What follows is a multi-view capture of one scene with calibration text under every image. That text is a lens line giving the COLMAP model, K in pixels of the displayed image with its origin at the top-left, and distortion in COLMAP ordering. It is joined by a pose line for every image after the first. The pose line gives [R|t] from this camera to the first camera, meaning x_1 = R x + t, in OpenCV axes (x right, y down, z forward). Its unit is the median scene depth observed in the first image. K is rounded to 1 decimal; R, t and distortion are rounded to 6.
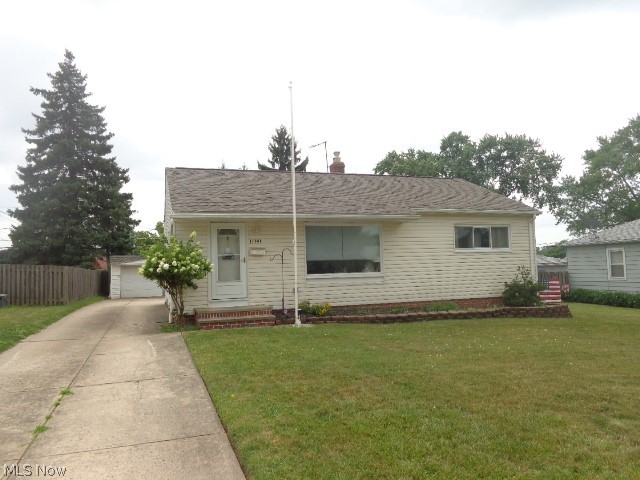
lens RADIAL K [[482.6, 0, 320.0], [0, 482.6, 240.0], [0, 0, 1]] dist [-0.003210, 0.004464]
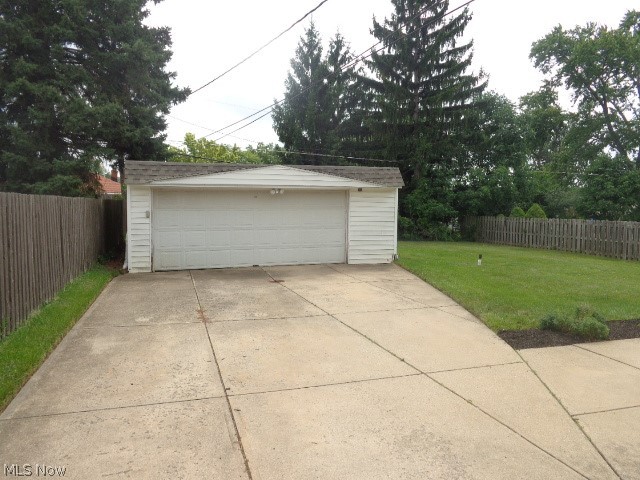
lens RADIAL K [[482.6, 0, 320.0], [0, 482.6, 240.0], [0, 0, 1]] dist [-0.003210, 0.004464]
pose [[0.998870, 0.036224, -0.030760, -0.266201], [-0.031474, 0.989239, 0.142883, 0.034776], [0.035605, -0.141753, 0.989262, 0.617931]]
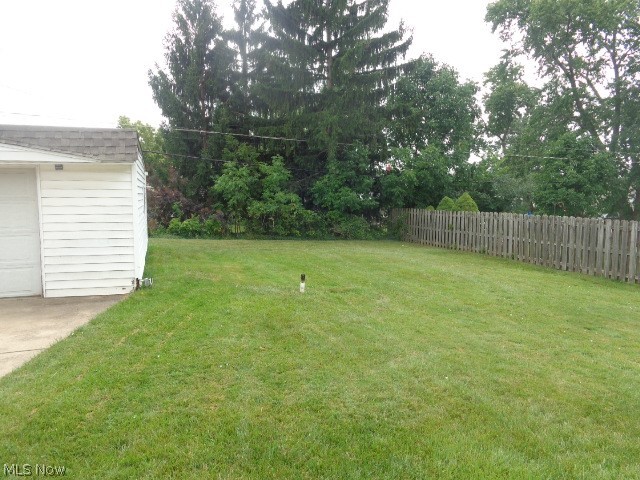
lens RADIAL K [[482.6, 0, 320.0], [0, 482.6, 240.0], [0, 0, 1]] dist [-0.032165, 0.058173]
pose [[0.999281, 0.033815, -0.017140, -0.112038], [-0.030580, 0.986190, 0.162771, 0.043343], [0.022408, -0.162129, 0.986515, 0.803831]]
